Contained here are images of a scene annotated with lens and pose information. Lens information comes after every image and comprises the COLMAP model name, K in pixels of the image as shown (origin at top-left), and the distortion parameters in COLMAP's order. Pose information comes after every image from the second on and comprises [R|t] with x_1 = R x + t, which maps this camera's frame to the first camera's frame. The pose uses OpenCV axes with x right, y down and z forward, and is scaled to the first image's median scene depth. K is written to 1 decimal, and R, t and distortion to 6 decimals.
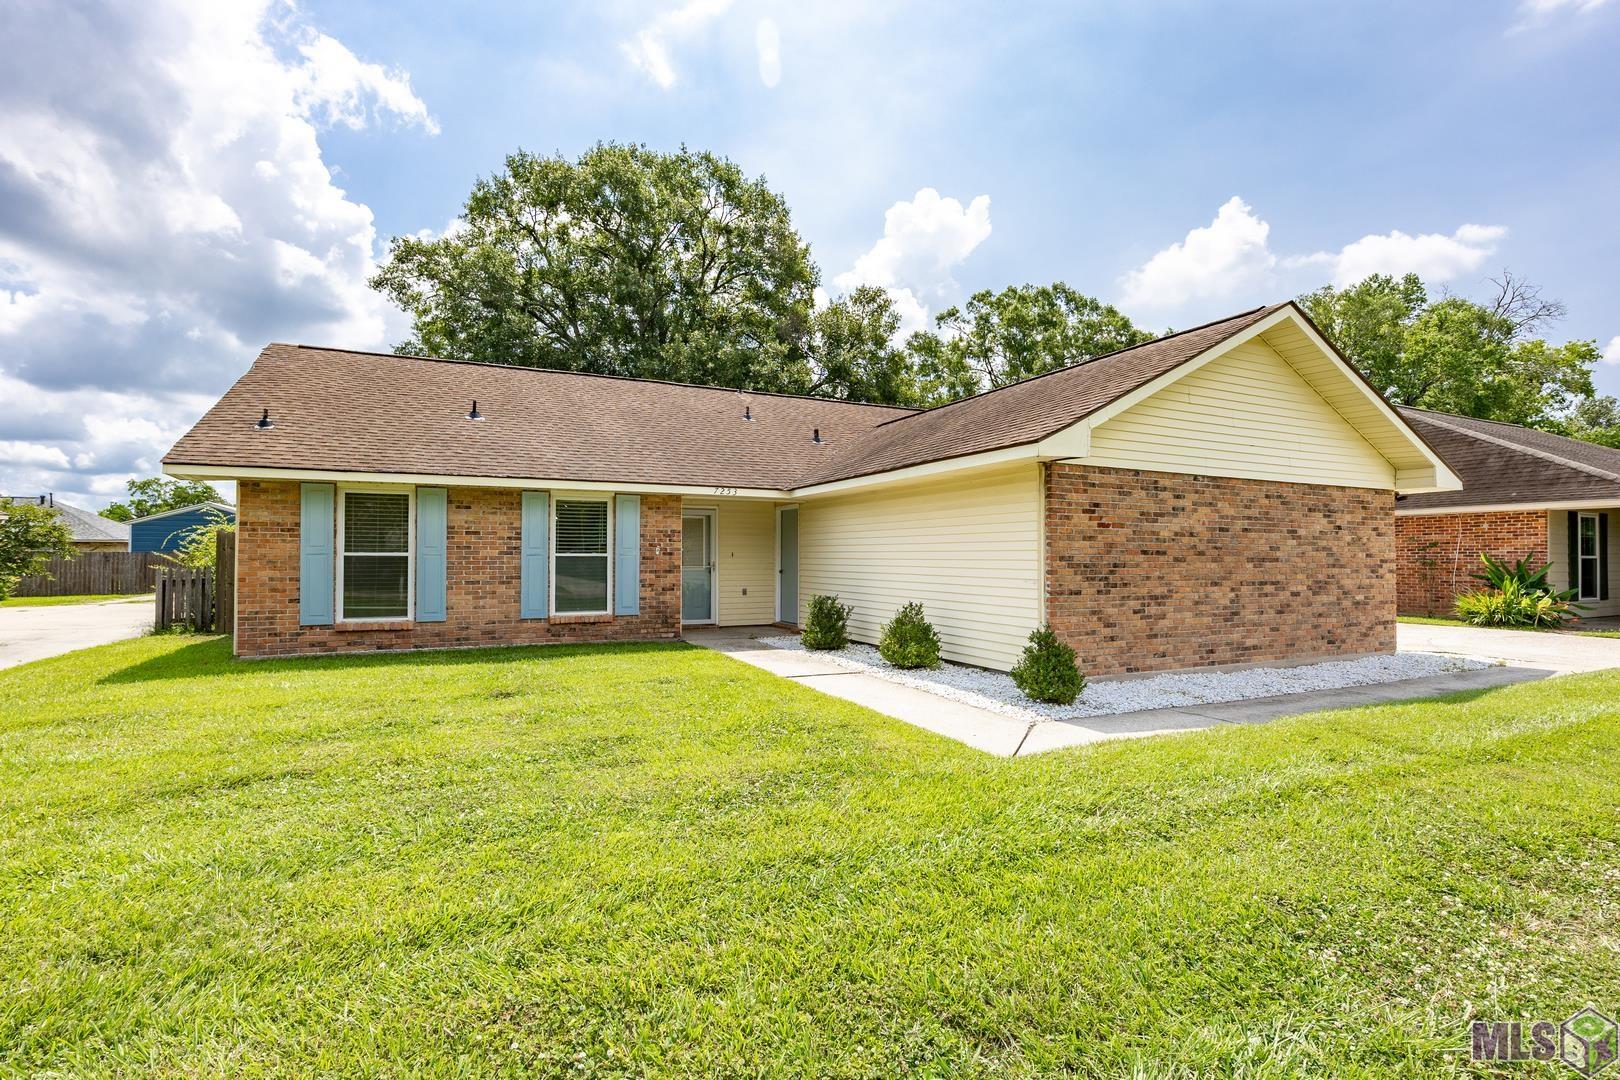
lens RADIAL K [[750.3, 0, 802.2], [0, 750.3, 553.7], [0, 0, 1]] dist [-0.006024, 0.000618]
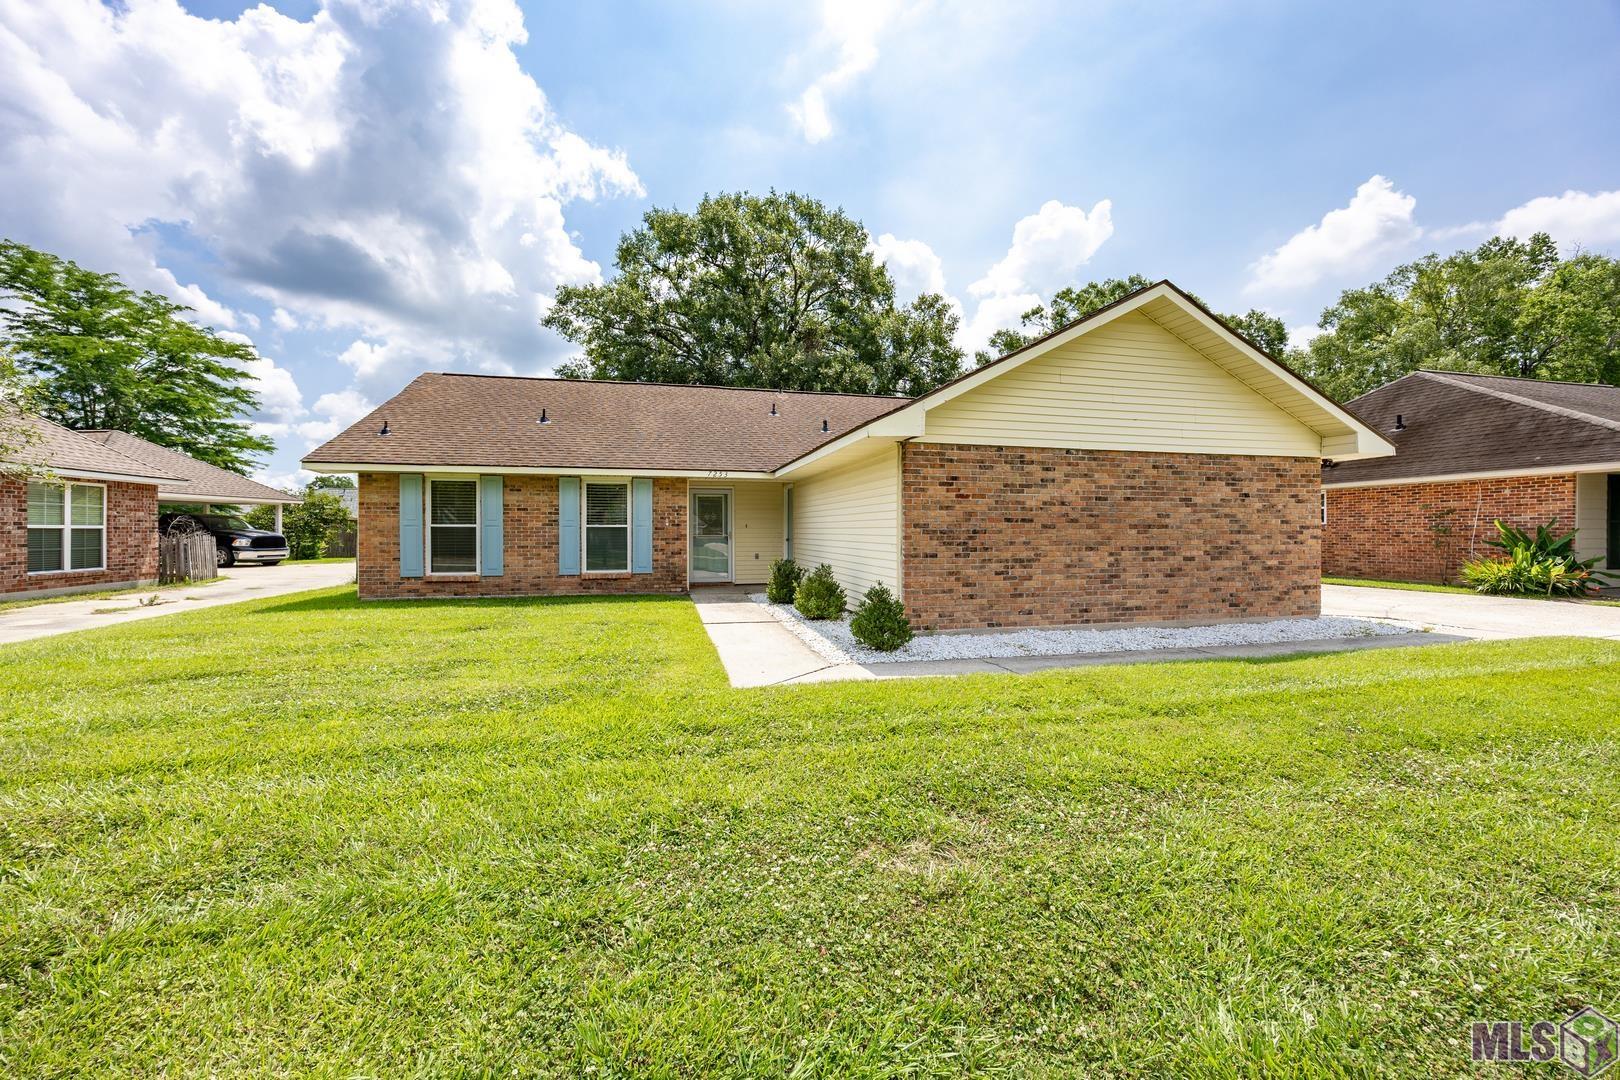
lens RADIAL K [[625.9, 0, 808.6], [0, 625.9, 541.7], [0, 0, 1]] dist [-0.003057, 0.000120]
pose [[0.978332, 0.000047, -0.207043, 0.274509], [0.004865, 0.999719, 0.023217, 0.005844], [0.206986, -0.023721, 0.978056, 0.020022]]
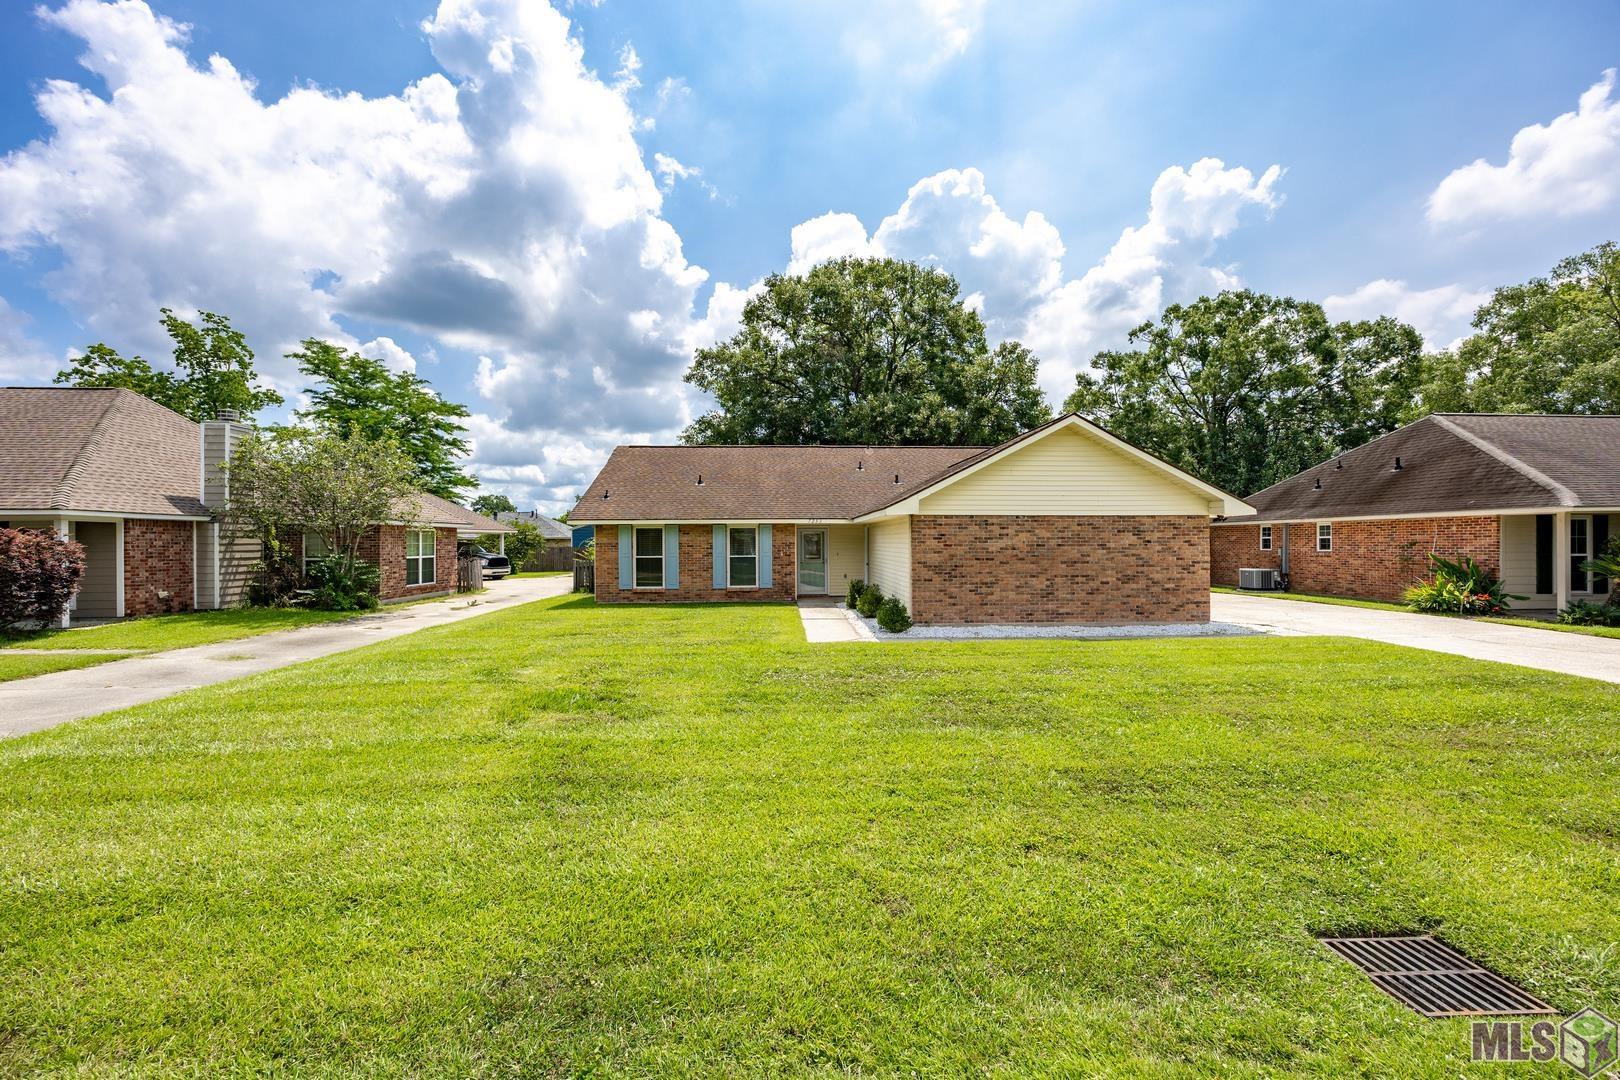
lens RADIAL K [[654.5, 0, 813.9], [0, 654.5, 554.8], [0, 0, 1]] dist [0.009559, -0.001454]
pose [[0.924496, 0.000640, -0.381190, 0.537249], [0.009694, 0.999636, 0.025189, -0.044404], [0.381068, -0.026982, 0.924153, -0.510721]]
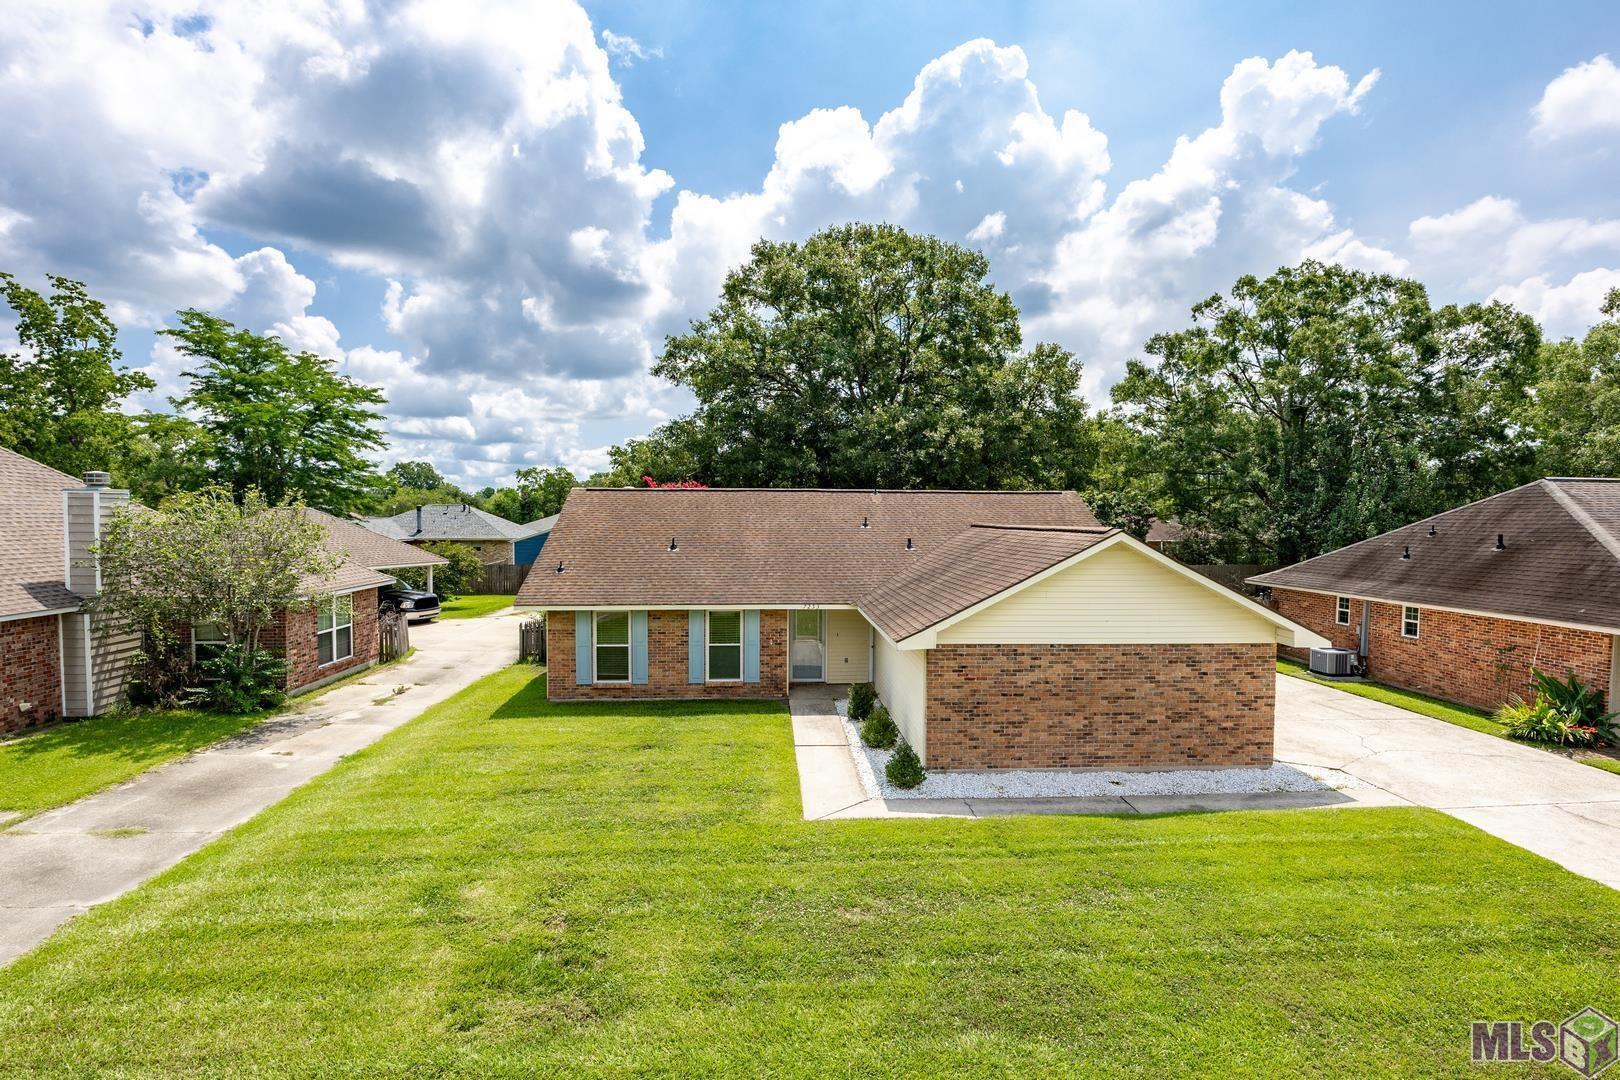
lens RADIAL K [[791.7, 0, 819.3], [0, 791.7, 565.7], [0, 0, 1]] dist [0.009791, -0.002023]
pose [[0.930693, 0.027188, -0.364788, 0.533355], [-0.000668, 0.997359, 0.072629, -0.302921], [0.365800, -0.067352, 0.928253, -0.521799]]
